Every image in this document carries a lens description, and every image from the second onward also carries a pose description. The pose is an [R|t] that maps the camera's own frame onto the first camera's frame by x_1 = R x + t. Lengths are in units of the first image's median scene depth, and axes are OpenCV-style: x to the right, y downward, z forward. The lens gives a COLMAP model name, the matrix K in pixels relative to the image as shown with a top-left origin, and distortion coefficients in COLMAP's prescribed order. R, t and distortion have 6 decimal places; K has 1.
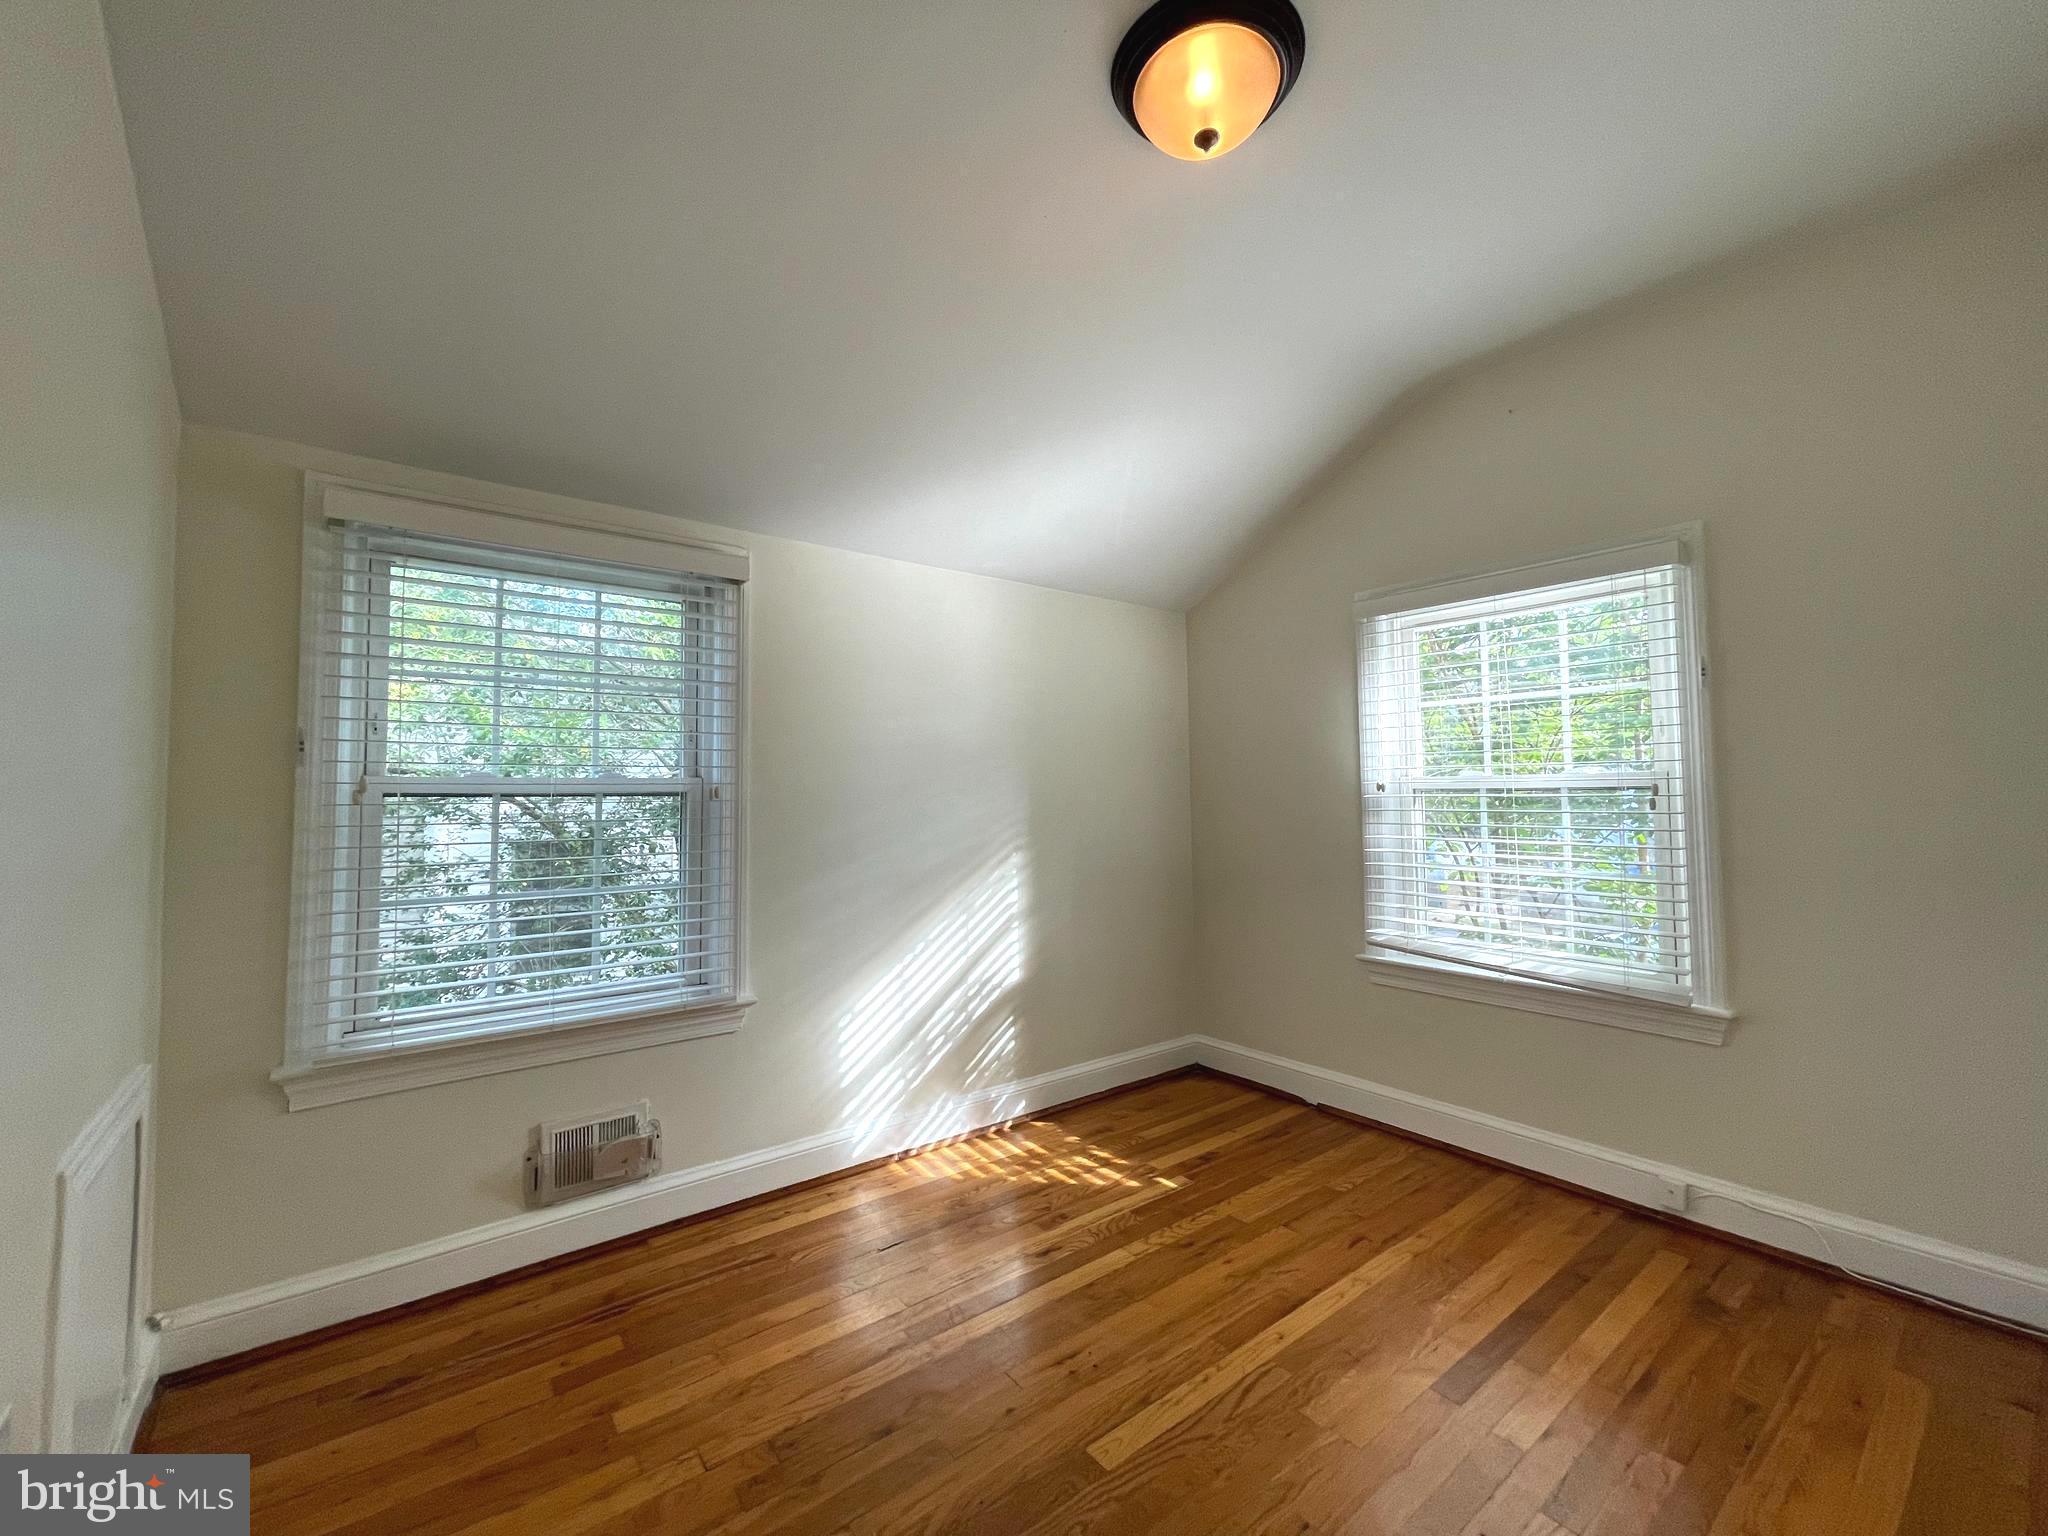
lens RADIAL K [[822.2, 0, 1022.5], [0, 822.2, 762.2], [0, 0, 1]] dist [-0.013275, 0.005207]
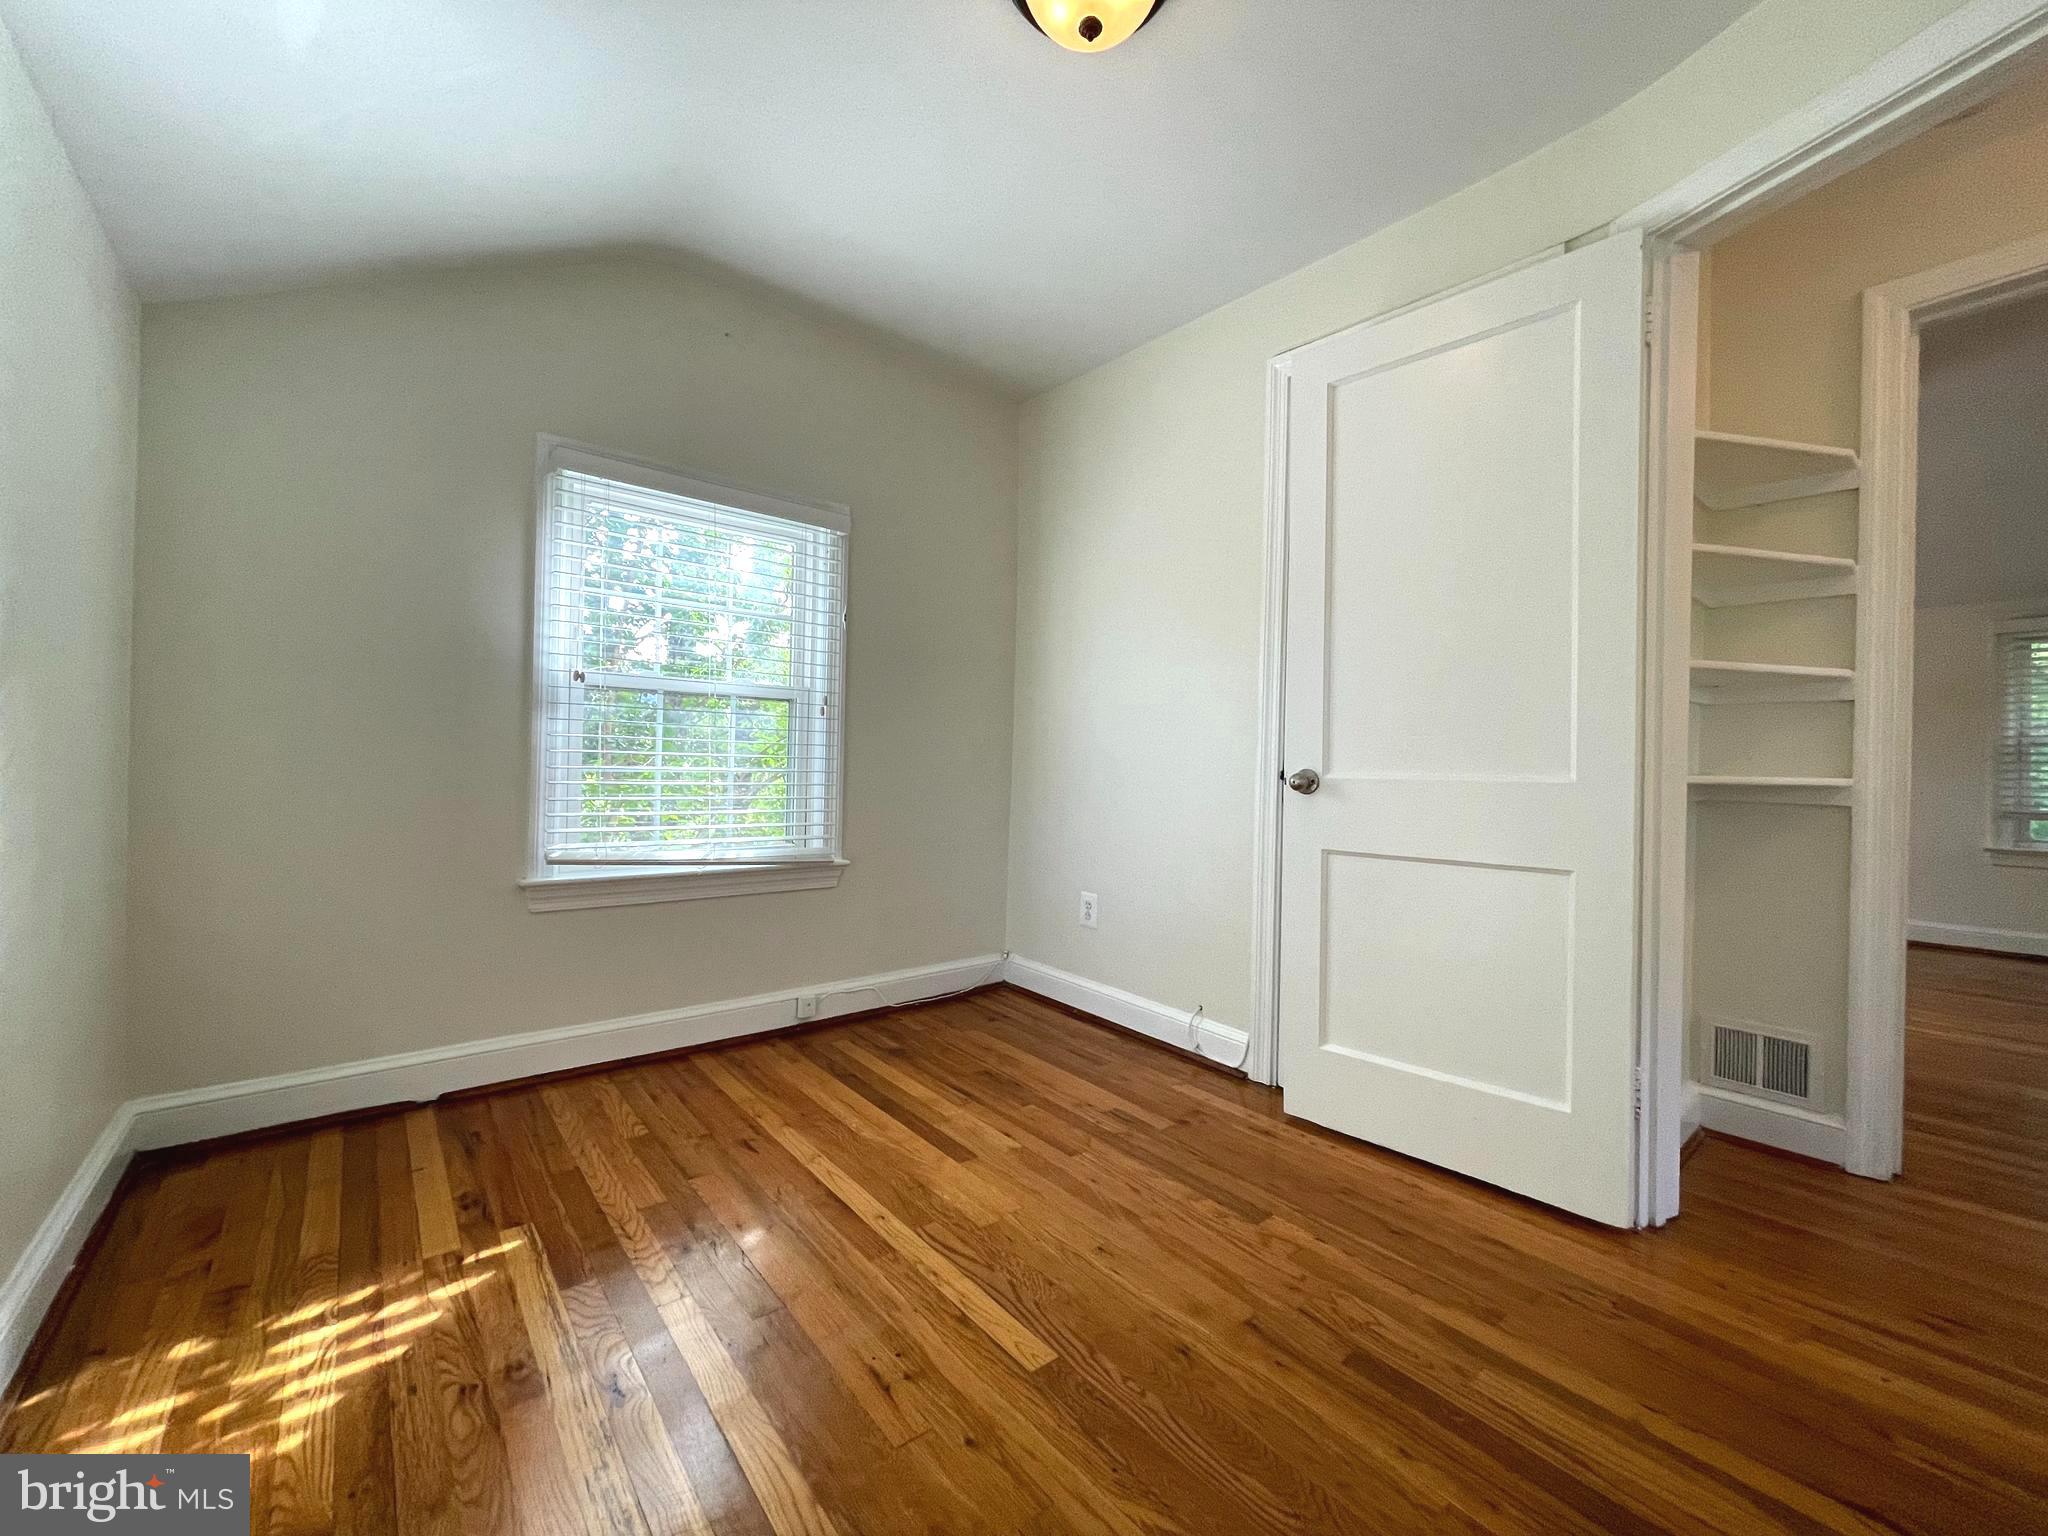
lens RADIAL K [[822.2, 0, 1022.5], [0, 822.2, 762.2], [0, 0, 1]] dist [-0.013275, 0.005207]
pose [[-0.027950, 0.011655, 0.999541, -0.492534], [-0.059381, 0.998147, -0.013299, 0.121992], [-0.997844, -0.059726, -0.027206, 0.656037]]
